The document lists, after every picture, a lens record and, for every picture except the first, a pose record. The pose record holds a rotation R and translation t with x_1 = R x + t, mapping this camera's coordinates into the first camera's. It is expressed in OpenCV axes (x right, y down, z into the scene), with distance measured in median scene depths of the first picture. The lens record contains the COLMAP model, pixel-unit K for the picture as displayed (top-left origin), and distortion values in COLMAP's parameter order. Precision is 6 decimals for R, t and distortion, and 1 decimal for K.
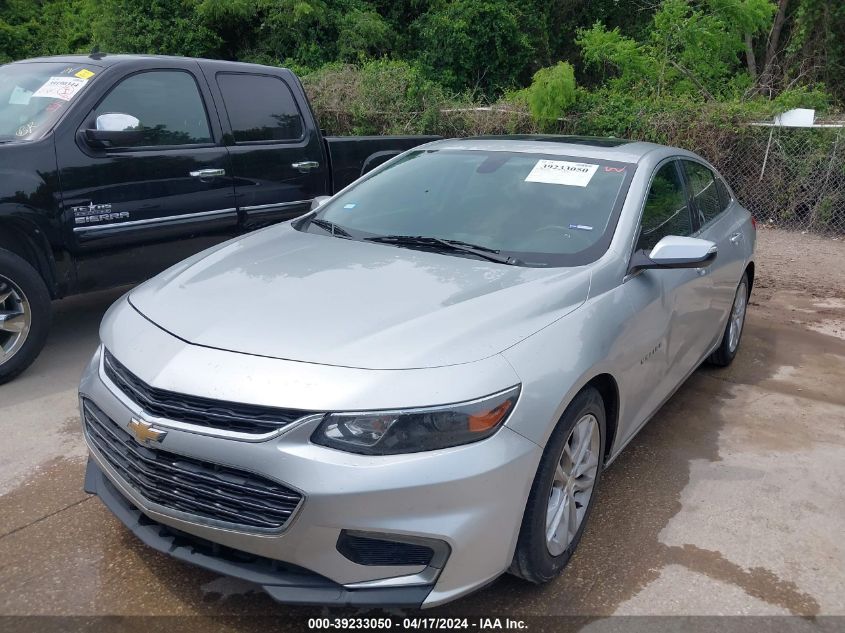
lens RADIAL K [[649.7, 0, 422.5], [0, 649.7, 316.5], [0, 0, 1]] dist [0.000478, -0.007611]
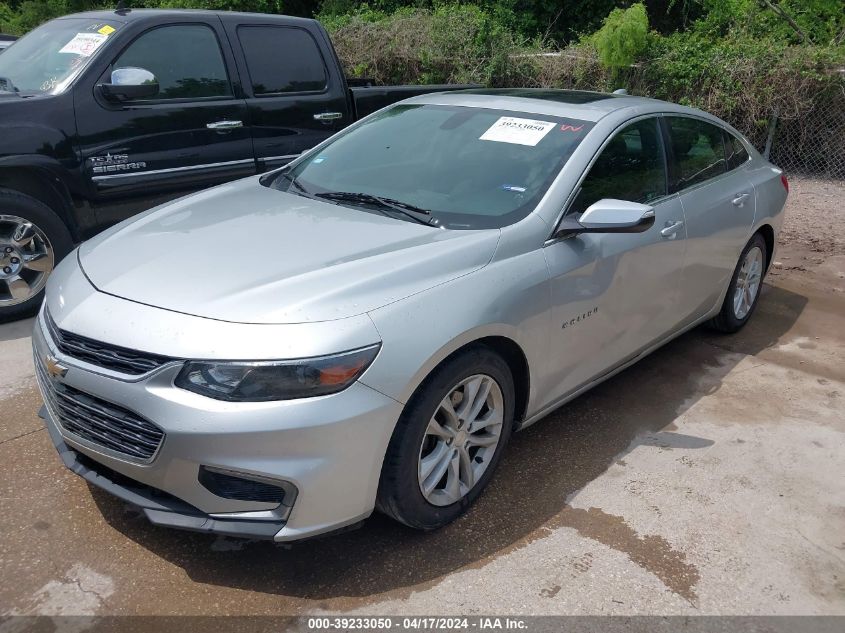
lens RADIAL K [[645.9, 0, 422.5], [0, 645.9, 316.5], [0, 0, 1]] dist [-0.008794, 0.002161]
pose [[0.989725, 0.047169, -0.134982, 0.179727], [-0.036276, 0.995968, 0.082050, -0.013073], [0.138308, -0.076310, 0.987445, -0.006502]]
